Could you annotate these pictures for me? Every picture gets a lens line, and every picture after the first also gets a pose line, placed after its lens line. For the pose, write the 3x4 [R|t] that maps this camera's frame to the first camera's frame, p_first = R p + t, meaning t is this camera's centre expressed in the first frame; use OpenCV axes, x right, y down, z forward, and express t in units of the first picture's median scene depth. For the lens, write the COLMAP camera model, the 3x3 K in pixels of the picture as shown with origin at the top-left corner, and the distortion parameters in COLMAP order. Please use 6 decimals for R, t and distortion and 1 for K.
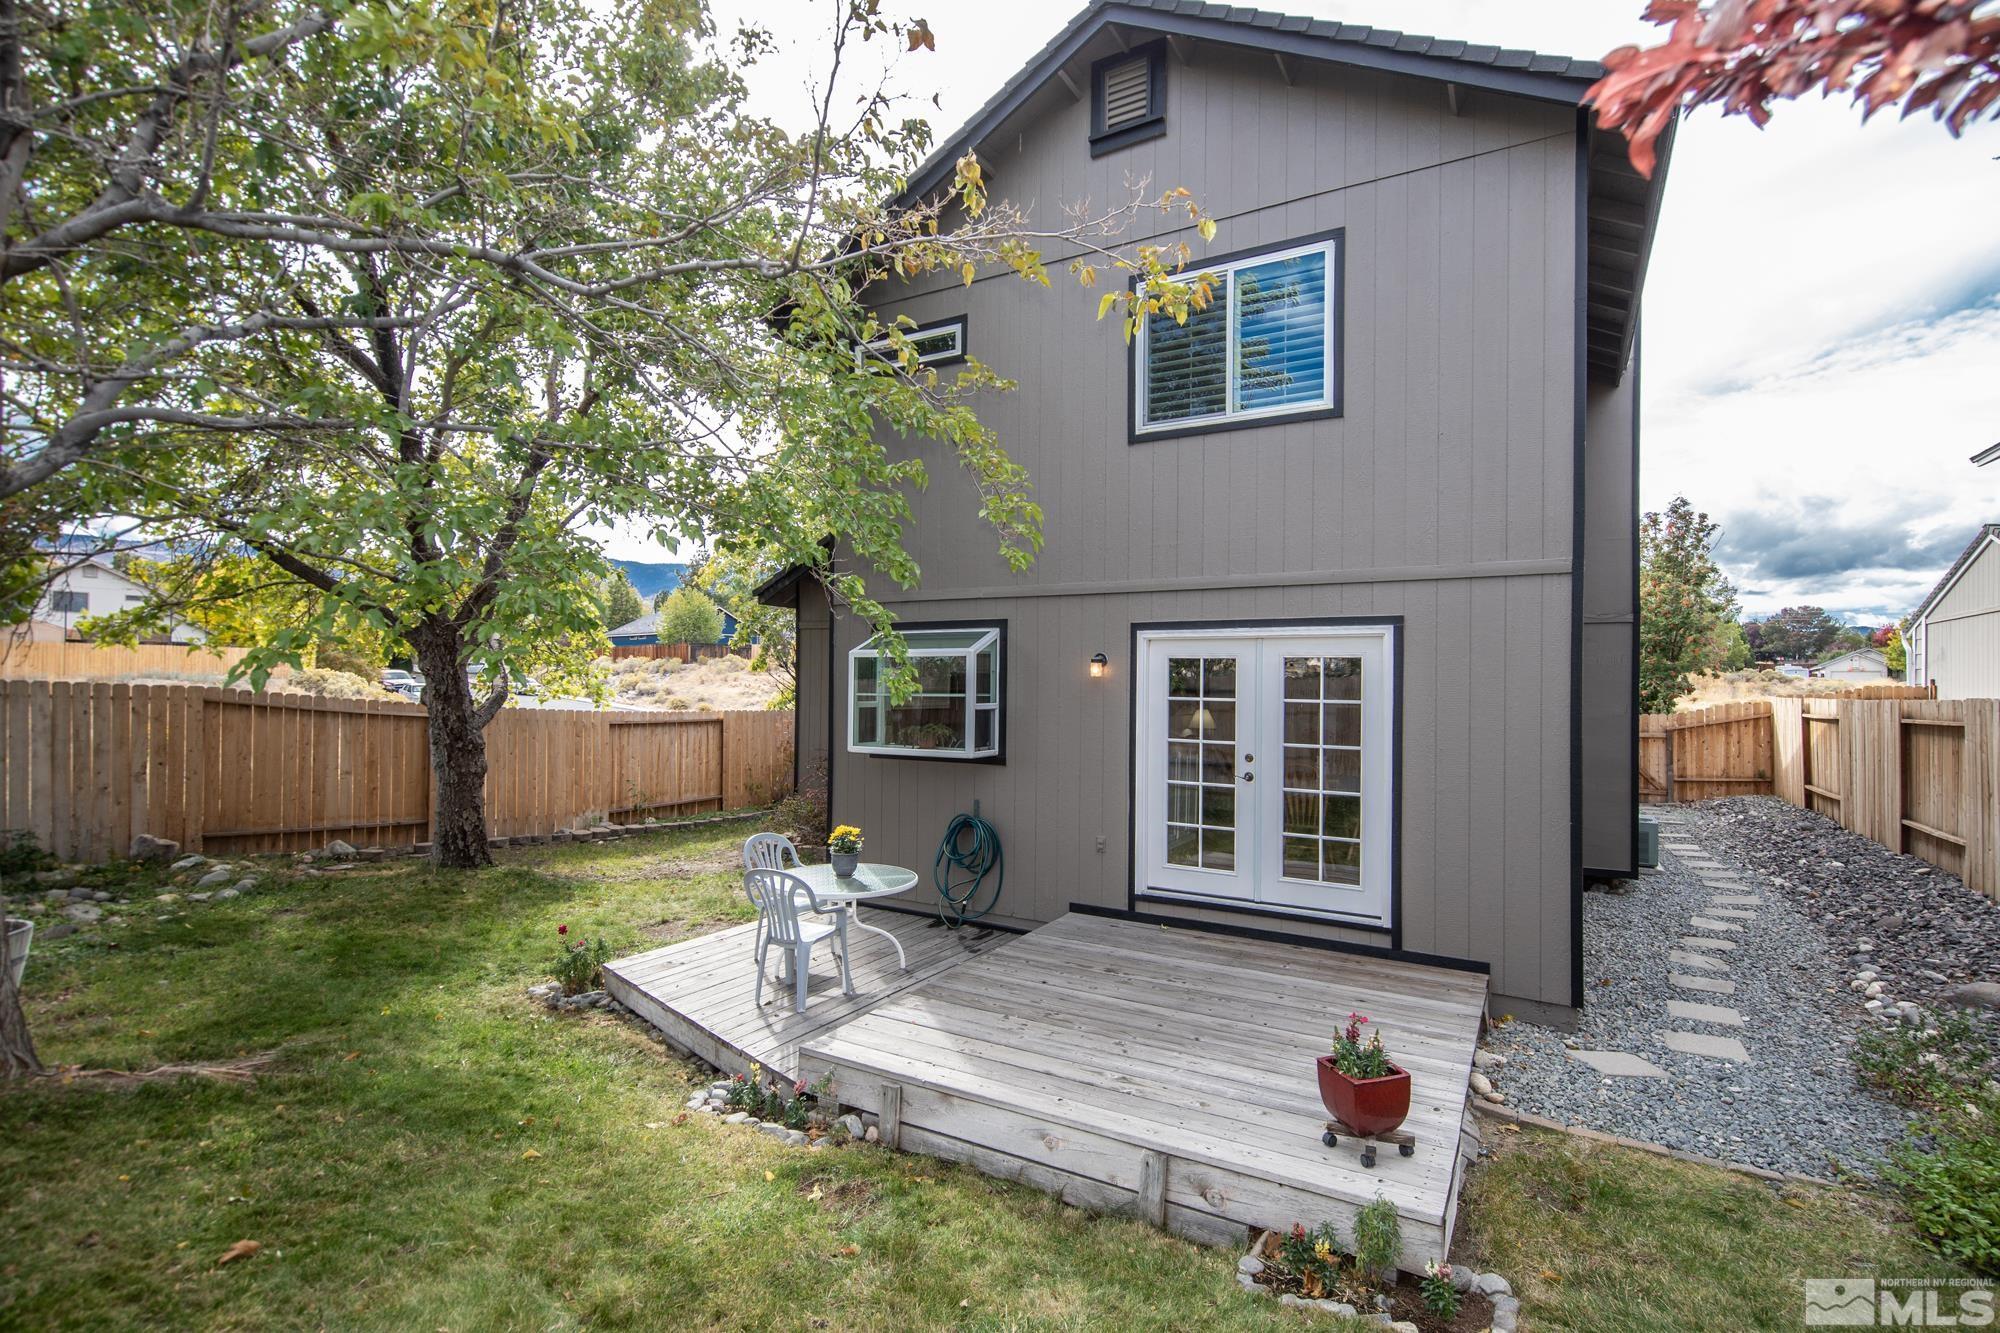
lens RADIAL K [[926.4, 0, 1013.8], [0, 926.4, 673.3], [0, 0, 1]] dist [0.002984, -0.000046]
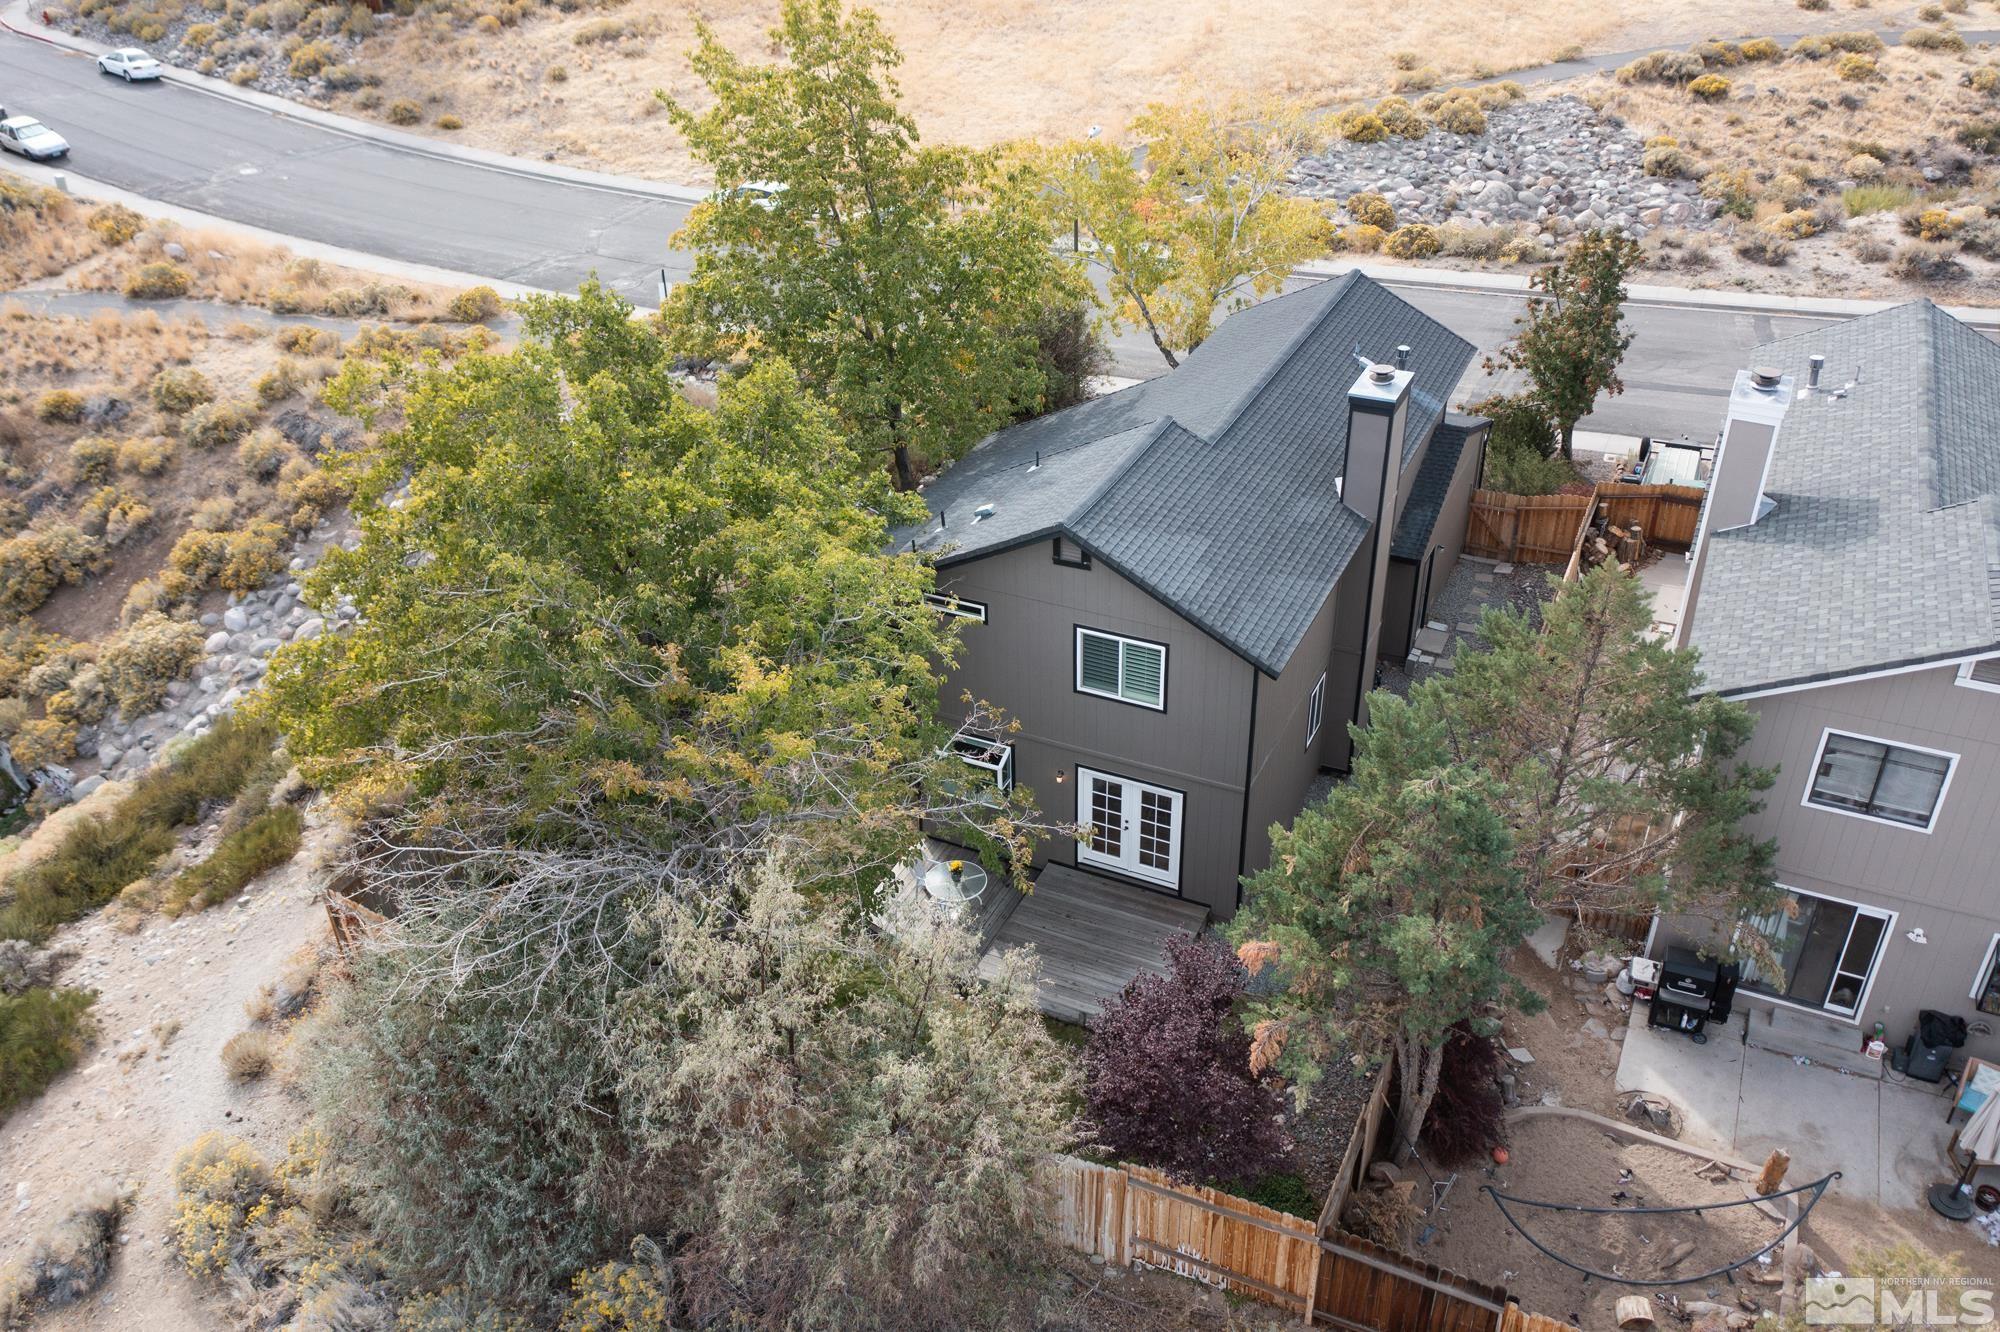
lens RADIAL K [[1588.5, 0, 998.0], [0, 1588.5, 666.4], [0, 0, 1]] dist [-0.005759, -0.001634]
pose [[0.996138, -0.073010, 0.048769, -0.221393], [0.035370, 0.842082, 0.538188, -2.302530], [-0.080361, -0.534384, 0.841413, -2.028047]]
